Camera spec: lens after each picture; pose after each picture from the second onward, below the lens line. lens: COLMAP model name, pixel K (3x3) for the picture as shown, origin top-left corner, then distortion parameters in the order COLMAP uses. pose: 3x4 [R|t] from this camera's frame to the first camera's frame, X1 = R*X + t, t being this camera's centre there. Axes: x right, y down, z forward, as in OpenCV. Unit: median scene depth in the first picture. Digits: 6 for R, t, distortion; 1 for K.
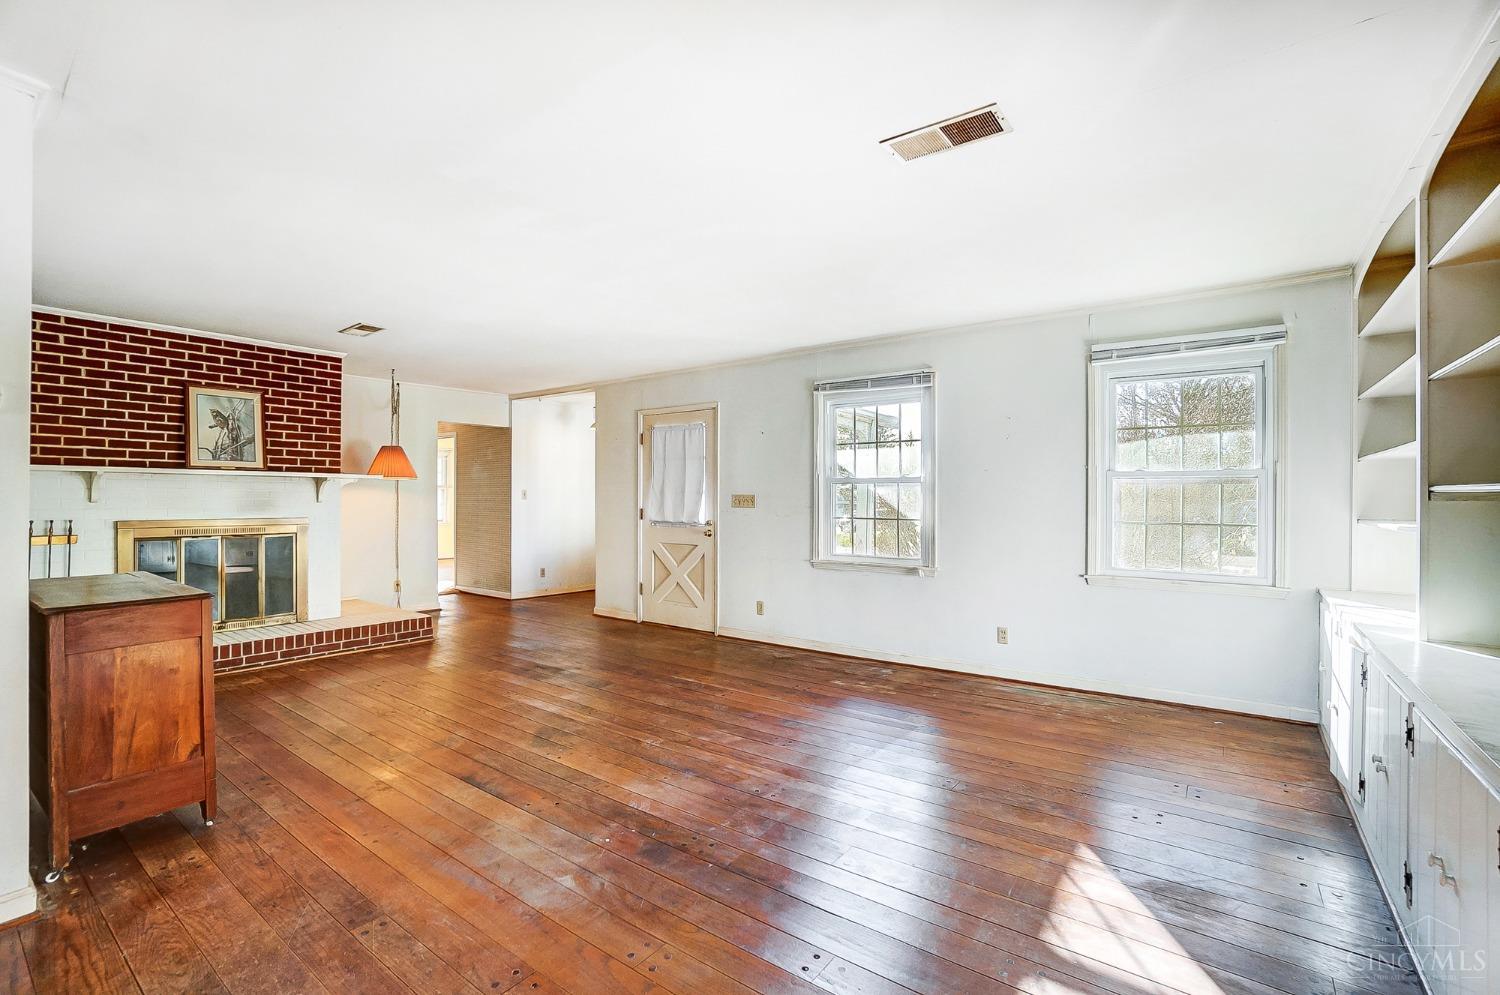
lens RADIAL K [[663.7, 0, 750.0], [0, 663.7, 497.5], [0, 0, 1]] dist [-0.038431, 0.000060]
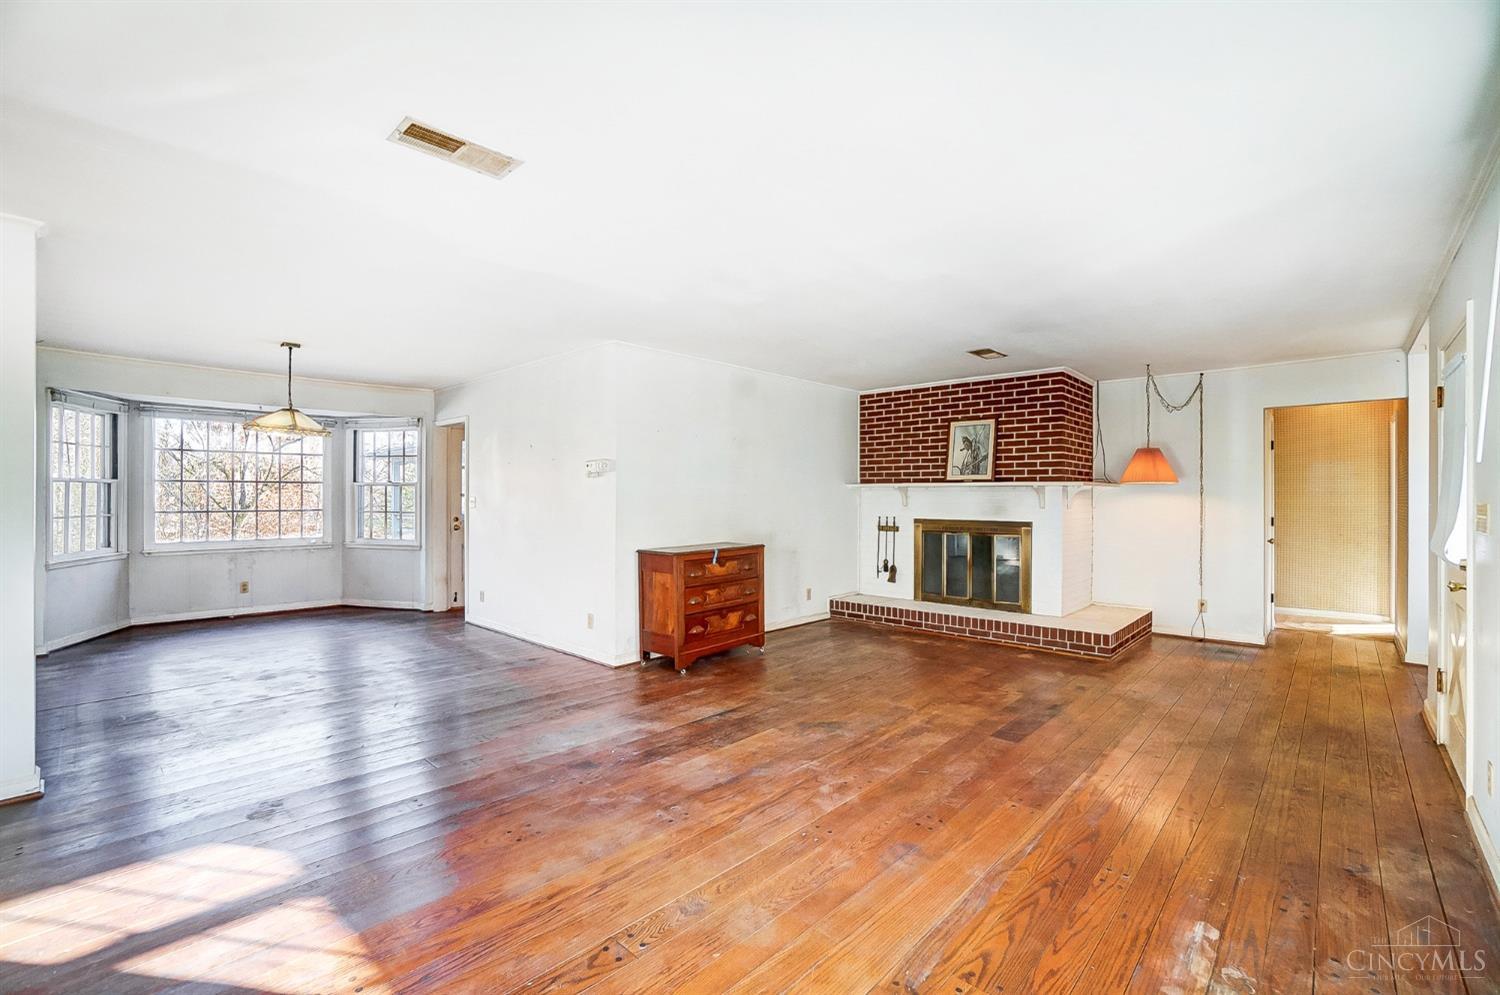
lens RADIAL K [[662.1, 0, 732.6], [0, 662.1, 488.9], [0, 0, 1]] dist [-0.063686, 0.021286]
pose [[-0.123050, -0.016971, -0.992255, 0.586143], [-0.004220, 0.999854, -0.016577, -0.005373], [0.992391, 0.002148, -0.123104, 0.733574]]
